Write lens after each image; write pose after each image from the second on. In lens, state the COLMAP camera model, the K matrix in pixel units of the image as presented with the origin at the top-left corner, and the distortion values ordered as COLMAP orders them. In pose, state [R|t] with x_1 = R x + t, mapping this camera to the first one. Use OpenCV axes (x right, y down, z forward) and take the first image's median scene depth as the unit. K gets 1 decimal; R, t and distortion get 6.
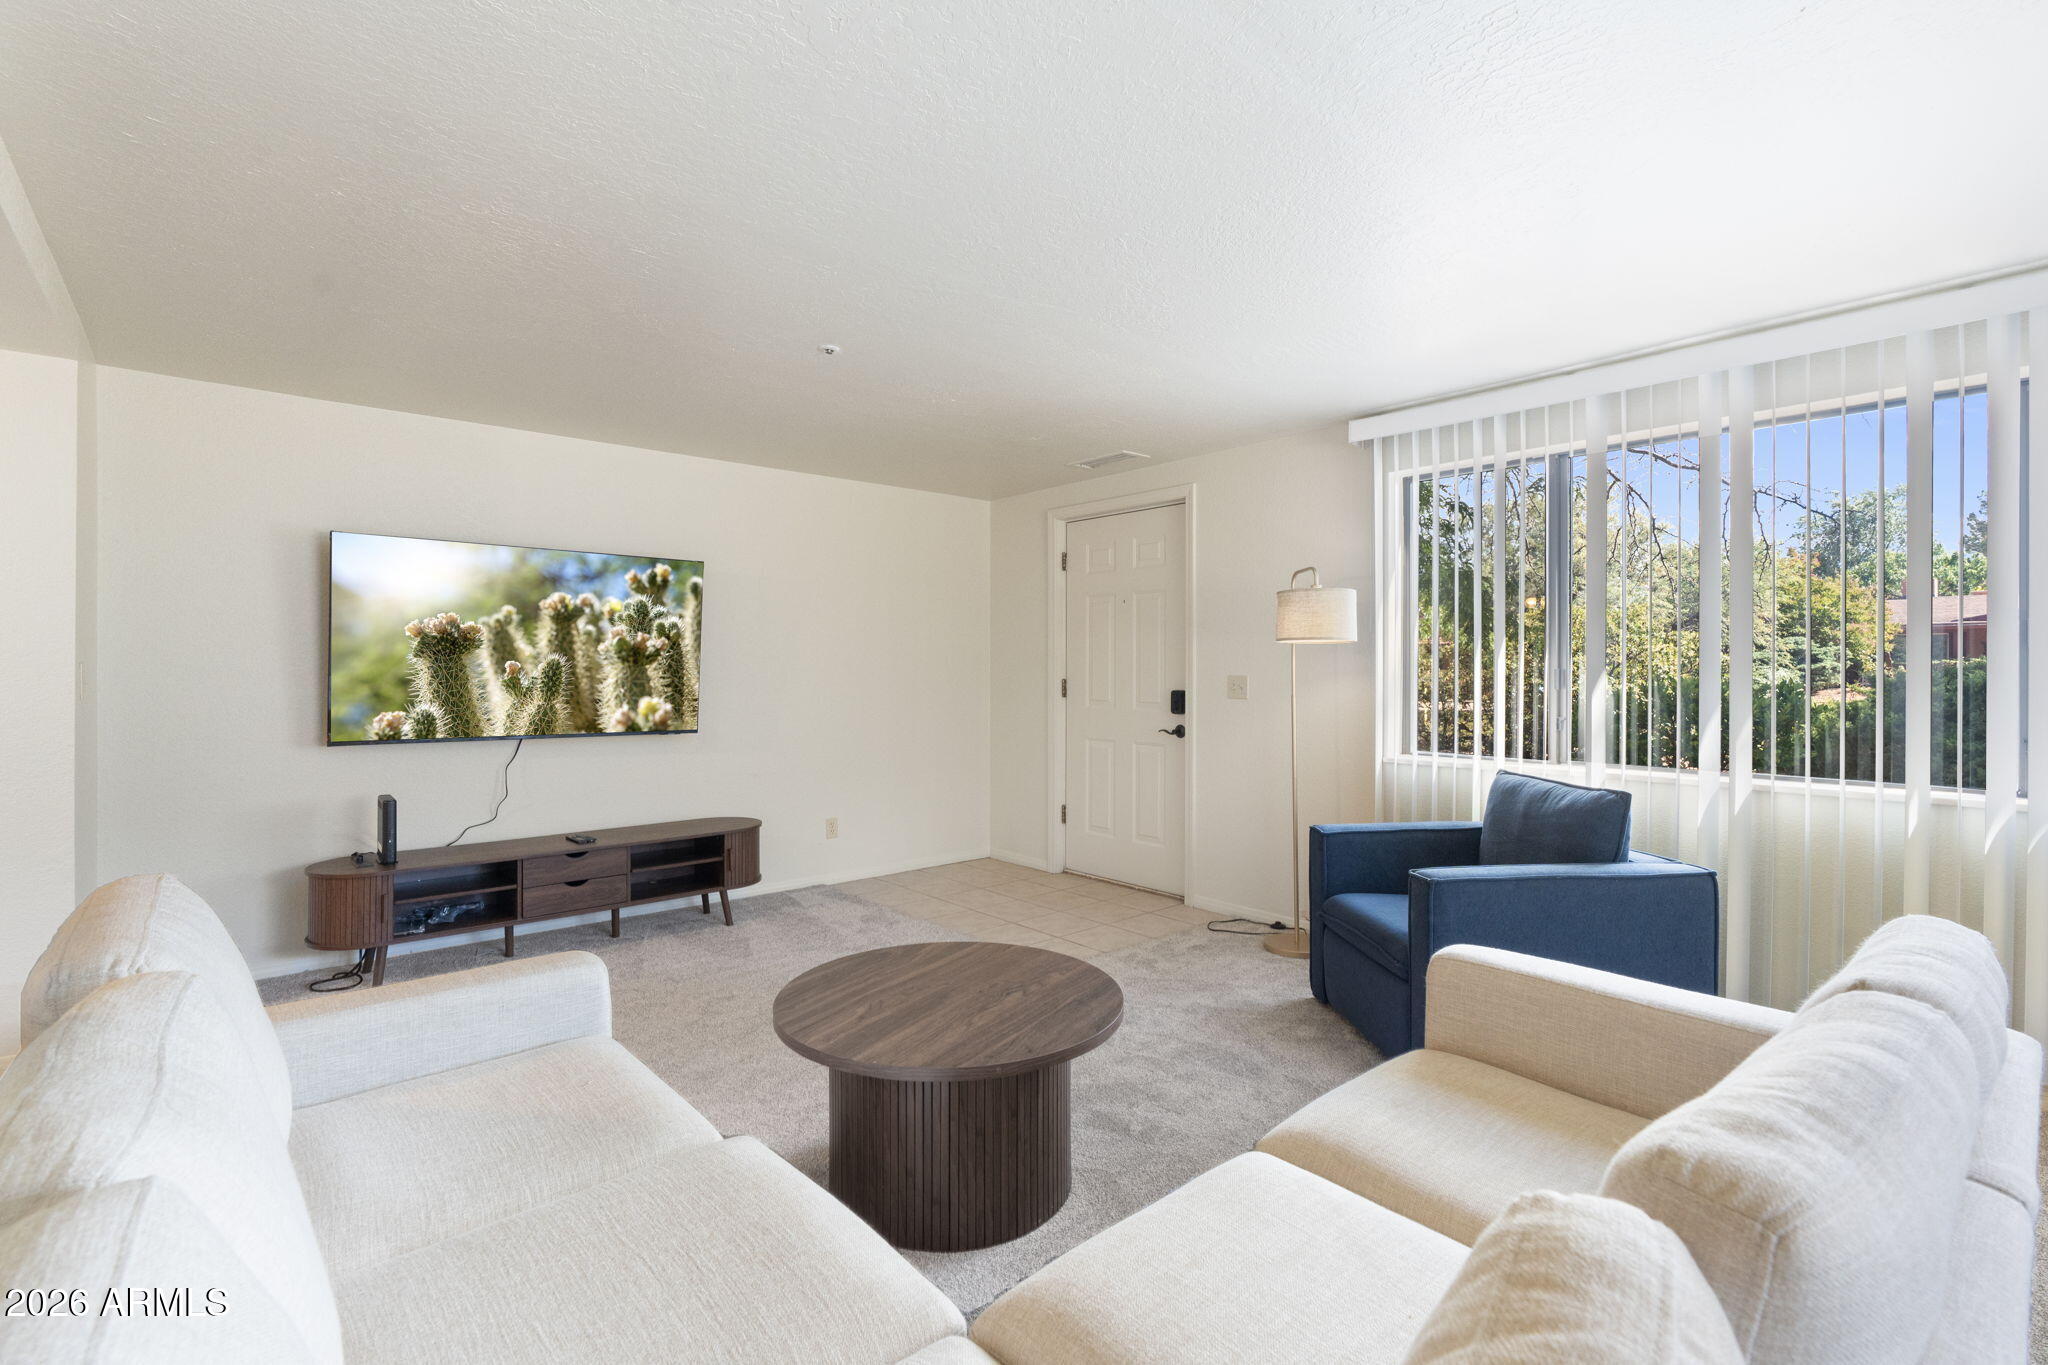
lens RADIAL K [[905.0, 0, 1024.0], [0, 905.0, 682.5], [0, 0, 1]] dist [-0.022156, 0.000056]
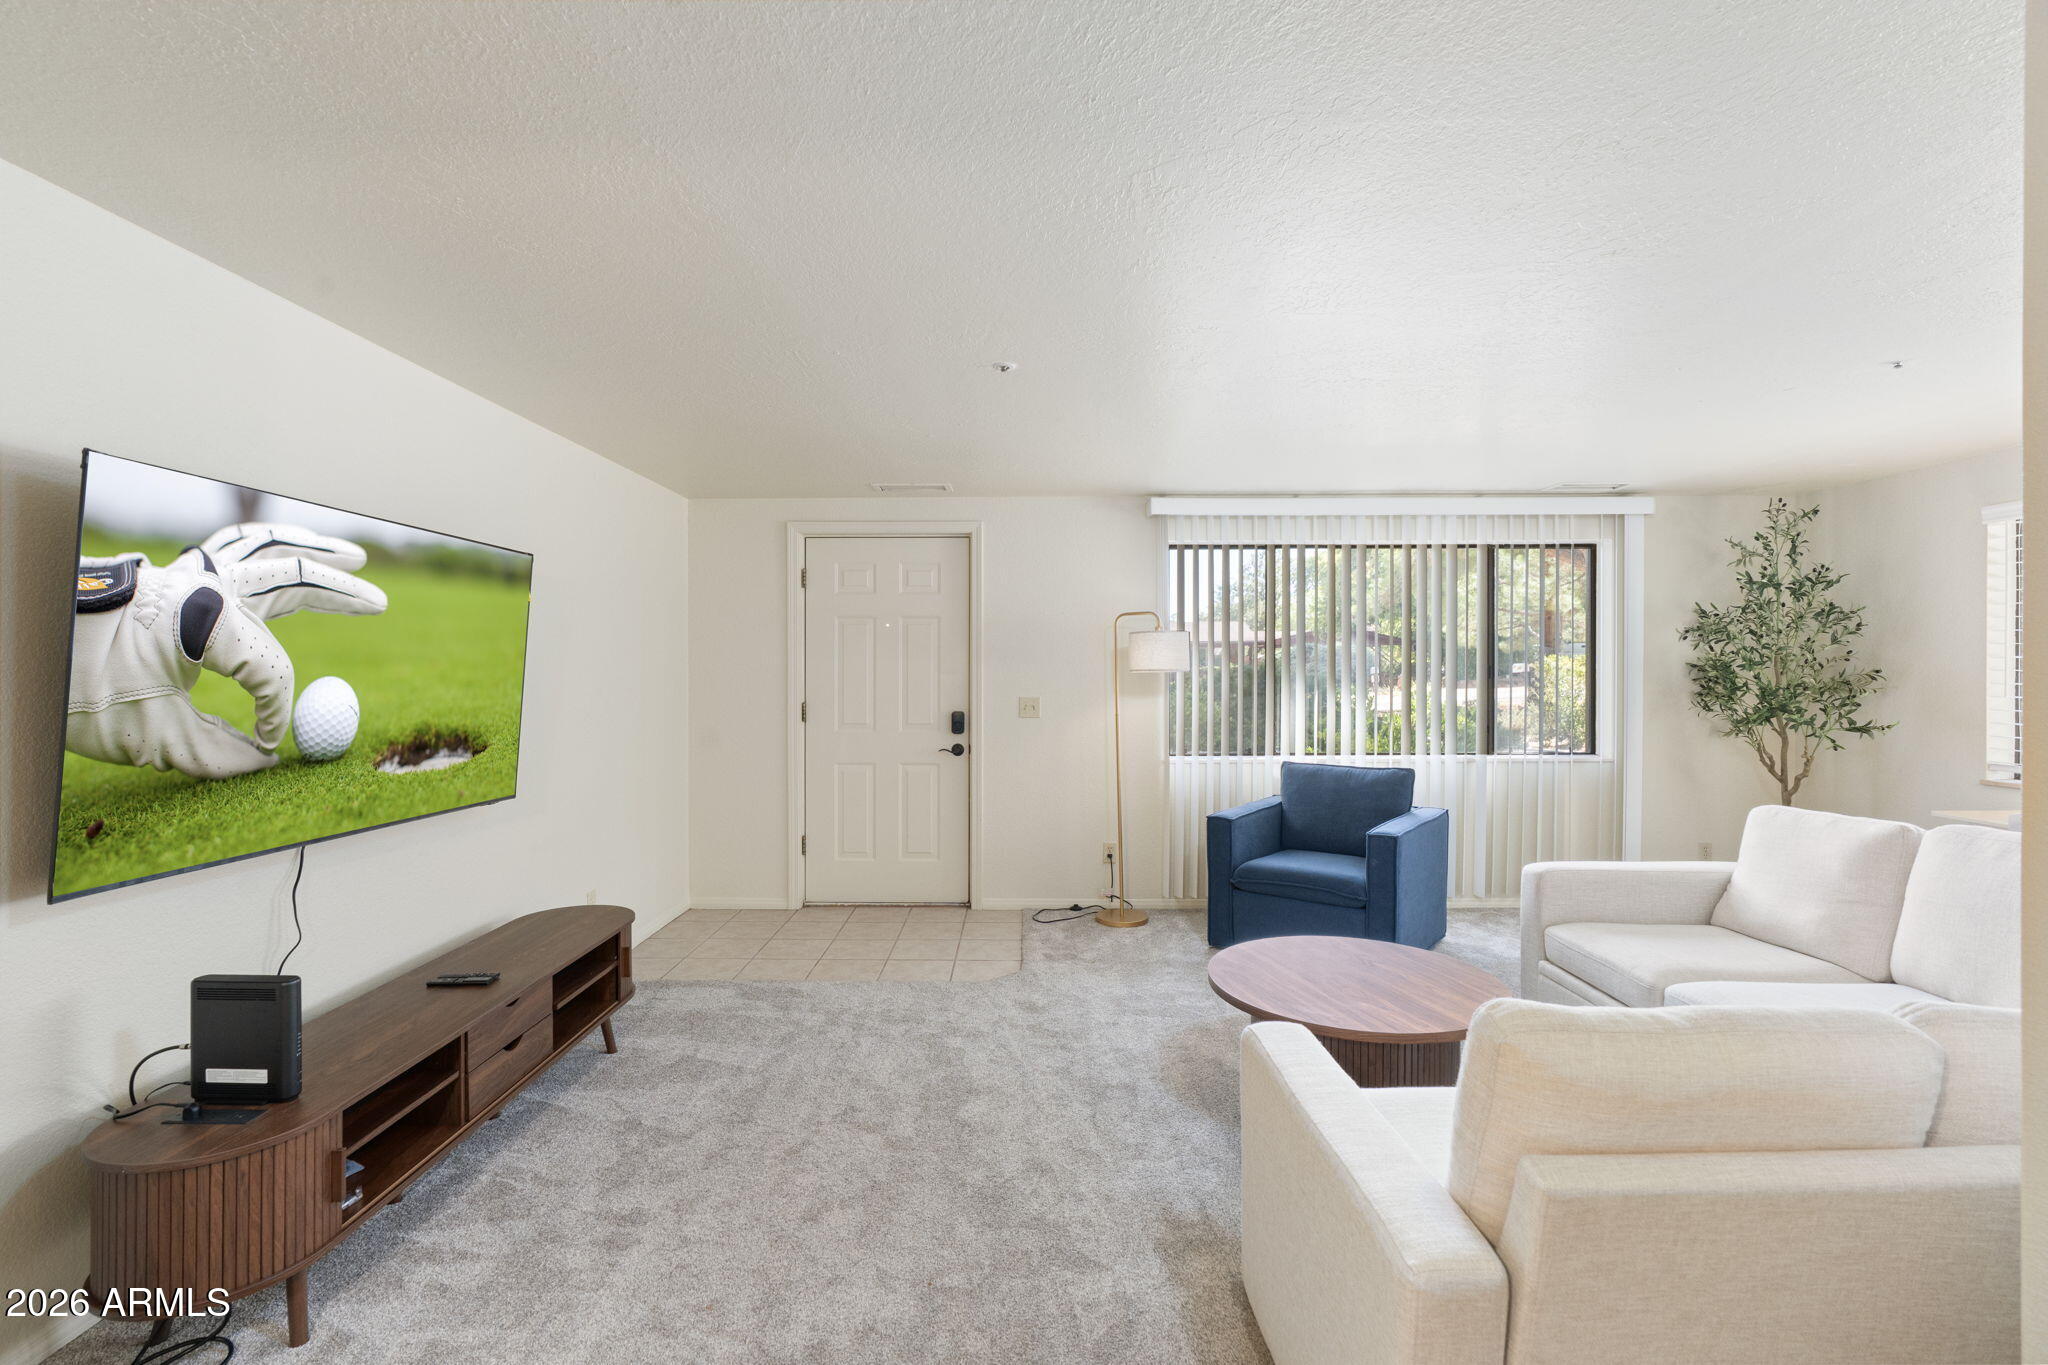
lens RADIAL K [[899.4, 0, 1018.8], [0, 899.4, 691.3], [0, 0, 1]] dist [0.001767, 0.000267]
pose [[0.673687, -0.017392, 0.738812, -0.568399], [0.012738, 0.999848, 0.011921, -0.027084], [-0.738907, 0.001380, 0.673806, 0.228497]]
